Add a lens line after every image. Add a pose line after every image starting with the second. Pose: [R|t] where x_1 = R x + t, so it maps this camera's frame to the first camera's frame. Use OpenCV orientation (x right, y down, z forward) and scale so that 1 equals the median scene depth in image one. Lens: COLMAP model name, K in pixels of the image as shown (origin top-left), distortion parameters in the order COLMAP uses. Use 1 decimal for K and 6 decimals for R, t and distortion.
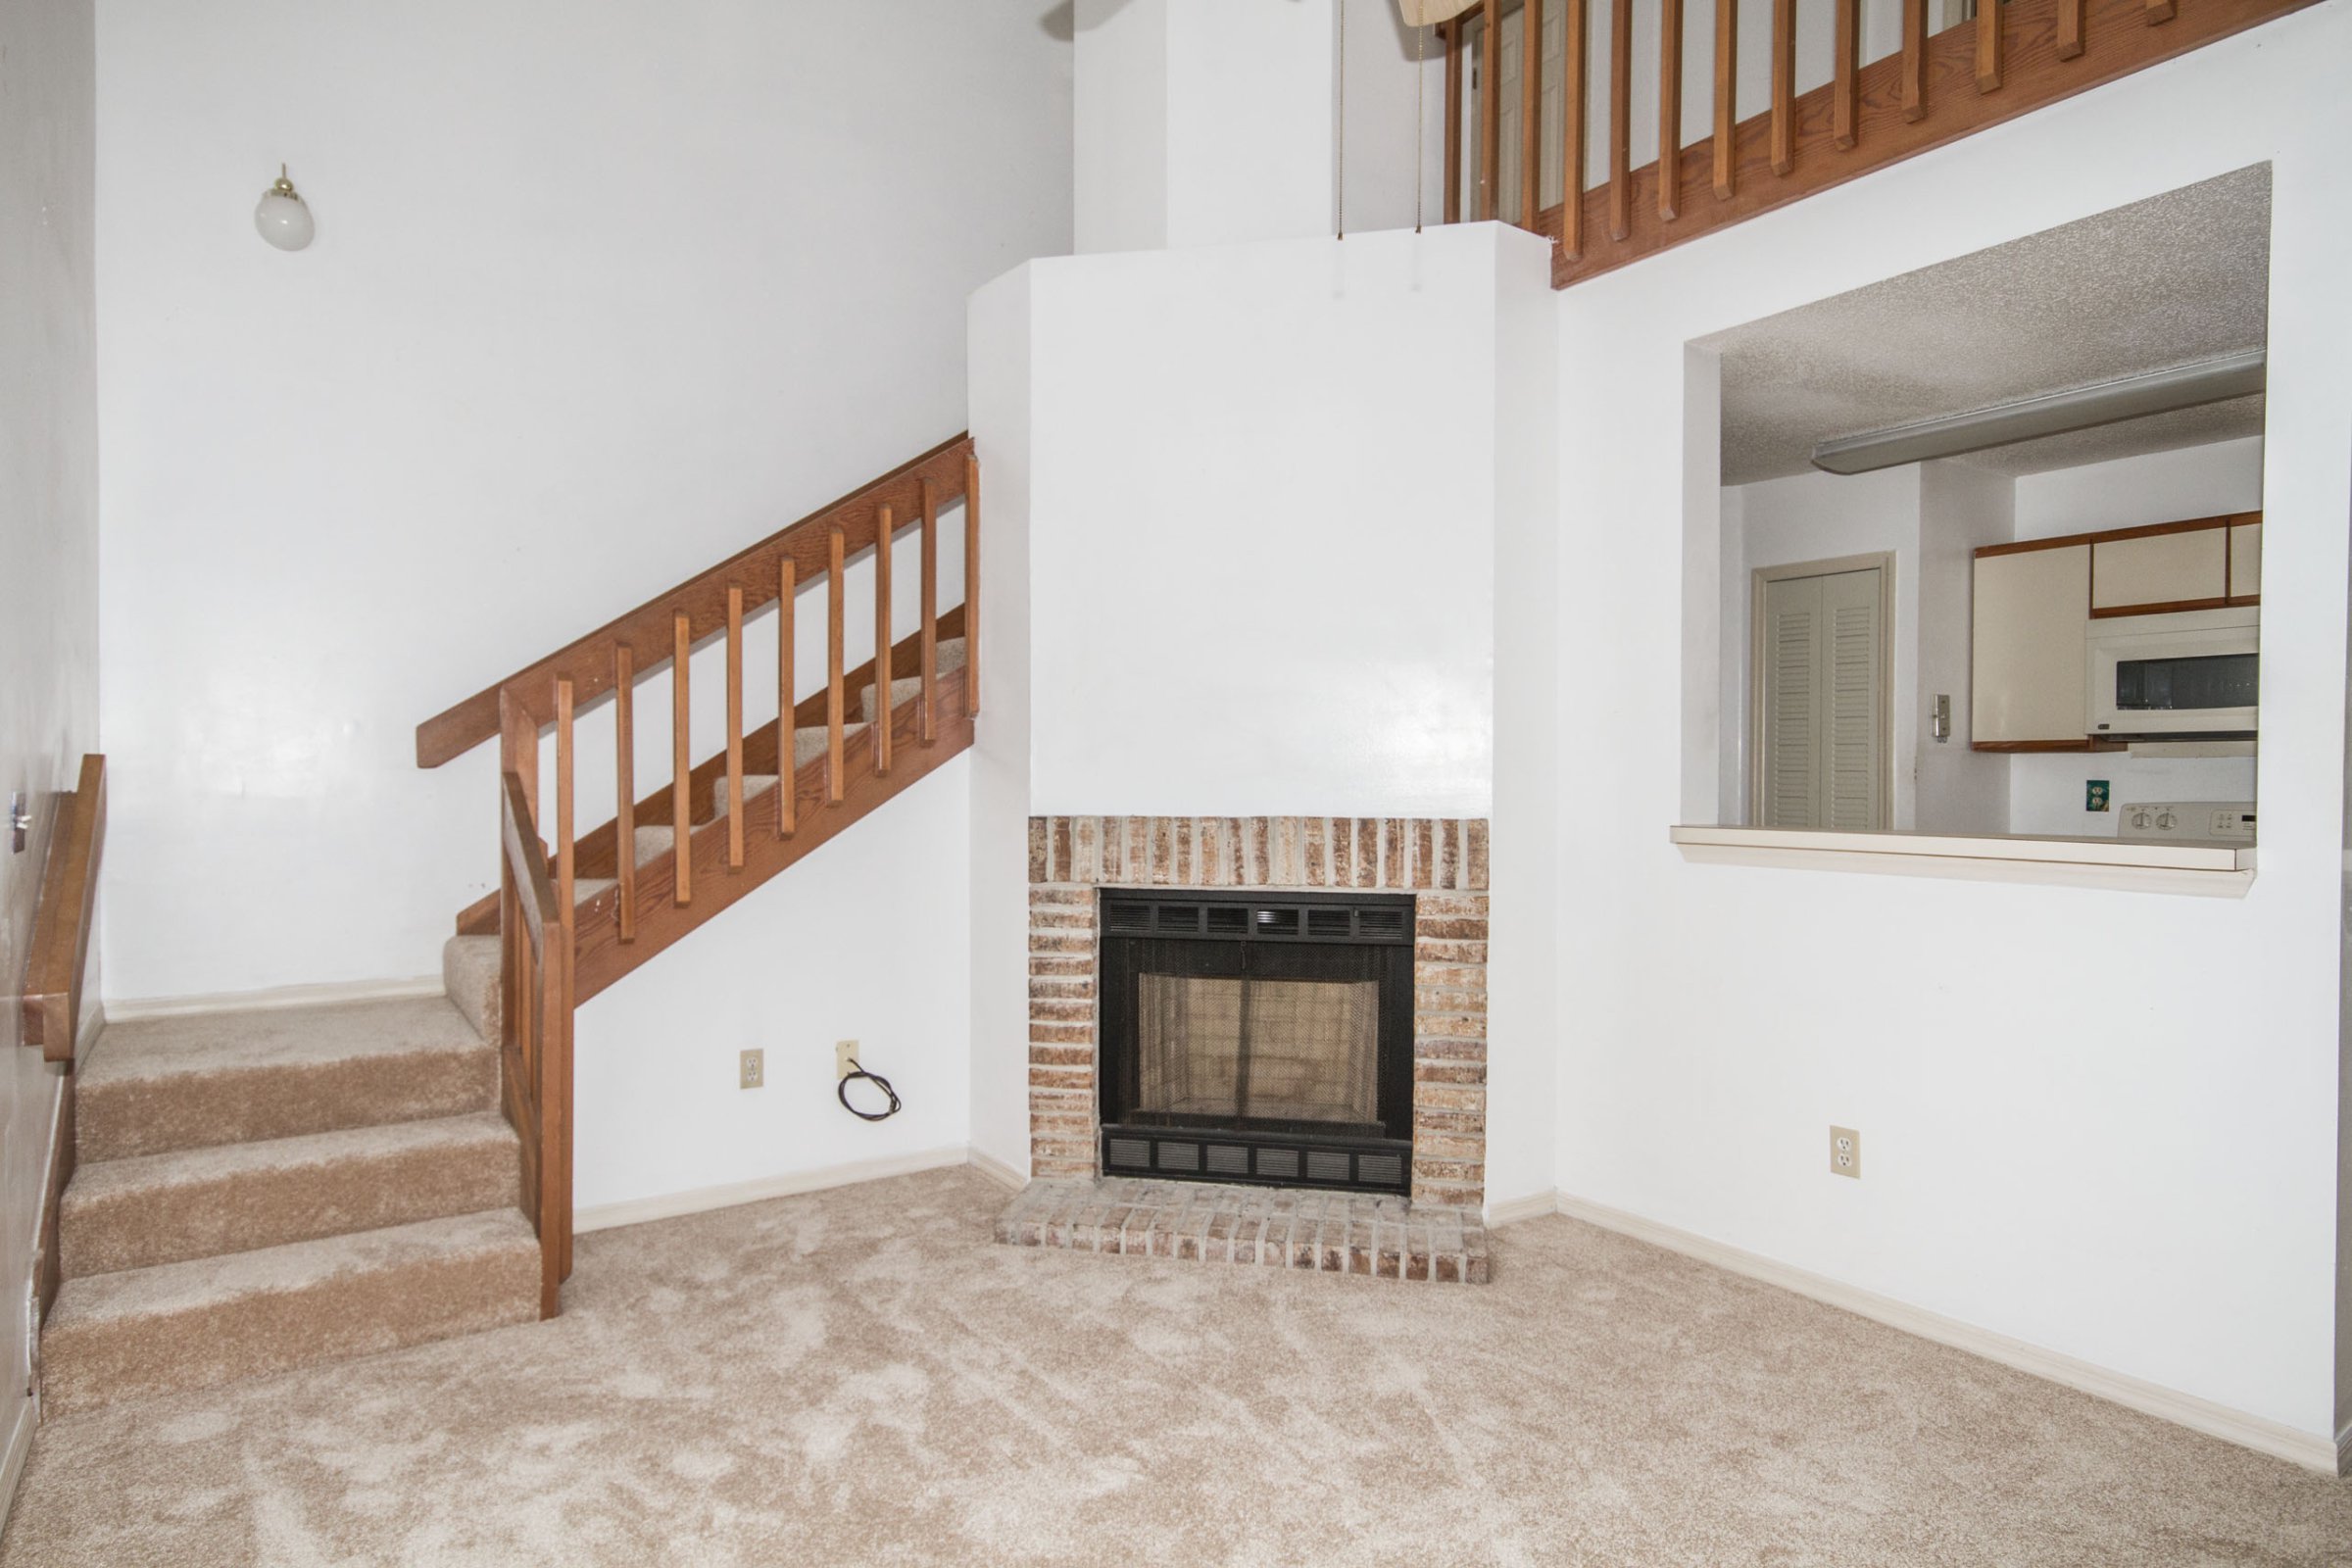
lens RADIAL K [[1332.3, 0, 1121.2], [0, 1332.3, 782.4], [0, 0, 1]] dist [0.030822, 0.000891]
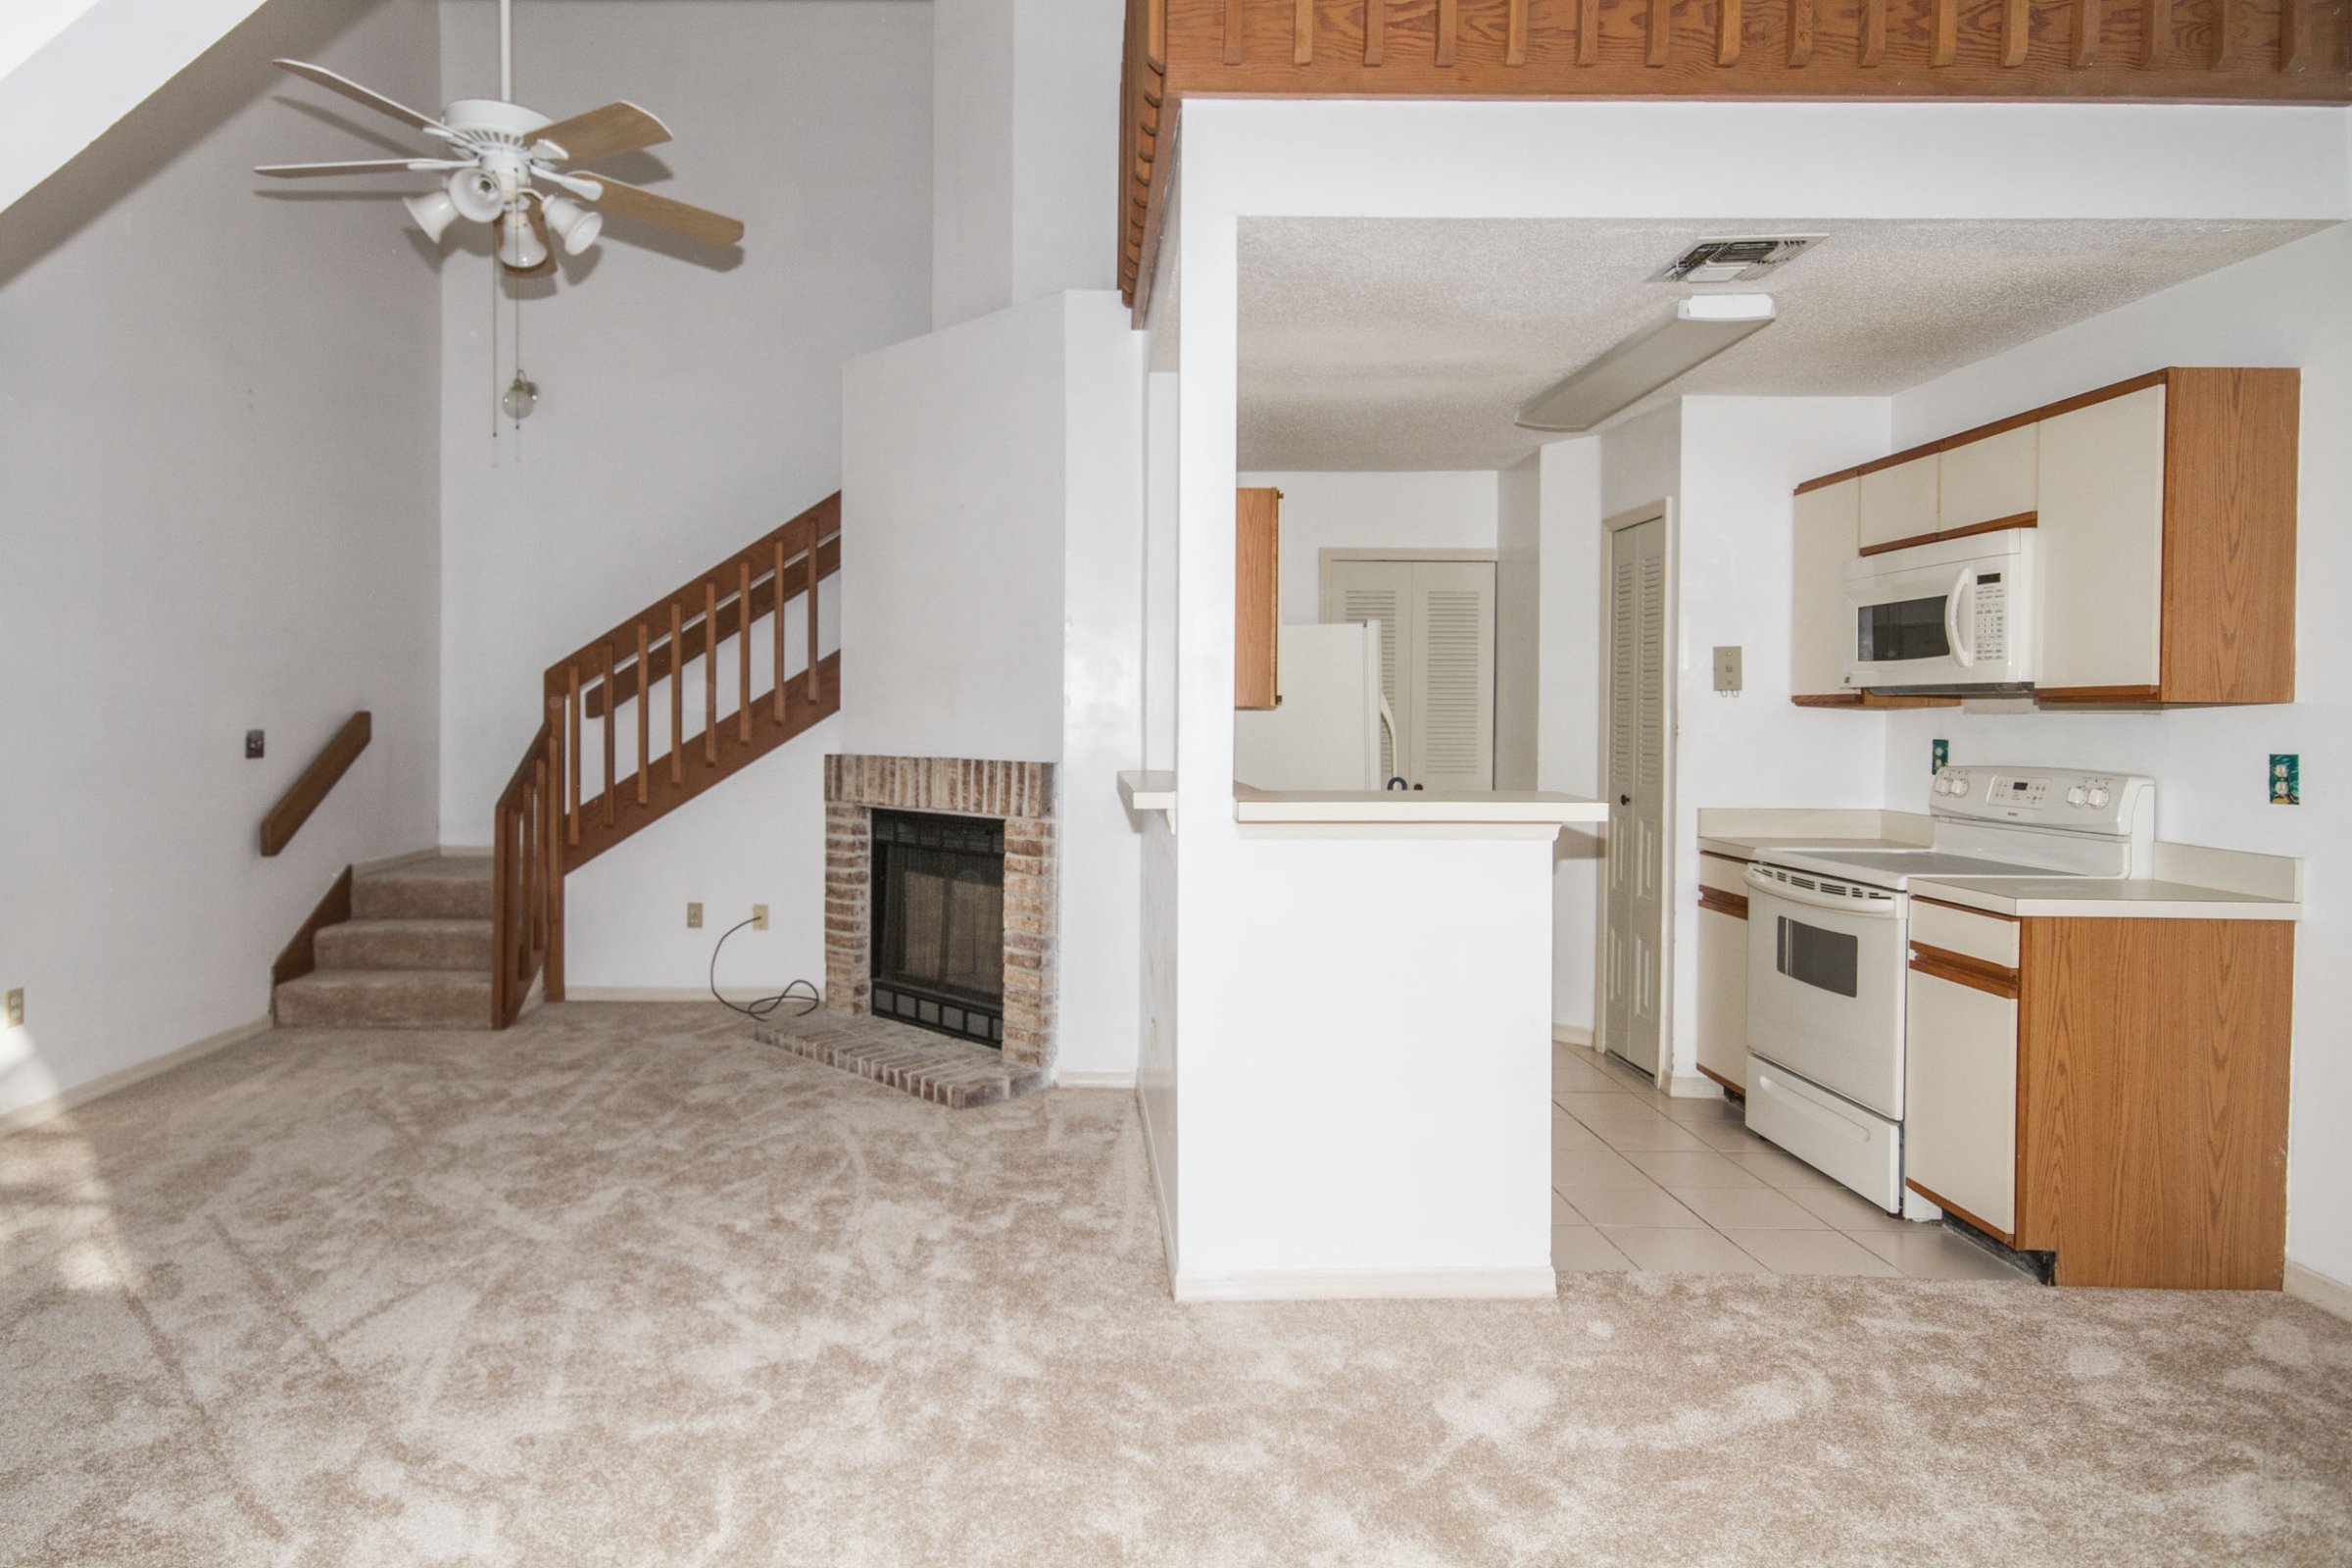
lens RADIAL K [[1328.0, 0, 1048.0], [0, 1328.0, 738.4], [0, 0, 1]] dist [0.028877, 0.000397]
pose [[0.833570, 0.013408, -0.552251, 0.936021], [-0.008070, 0.999894, 0.012096, -0.010363], [0.552355, -0.005626, 0.833590, -0.048081]]
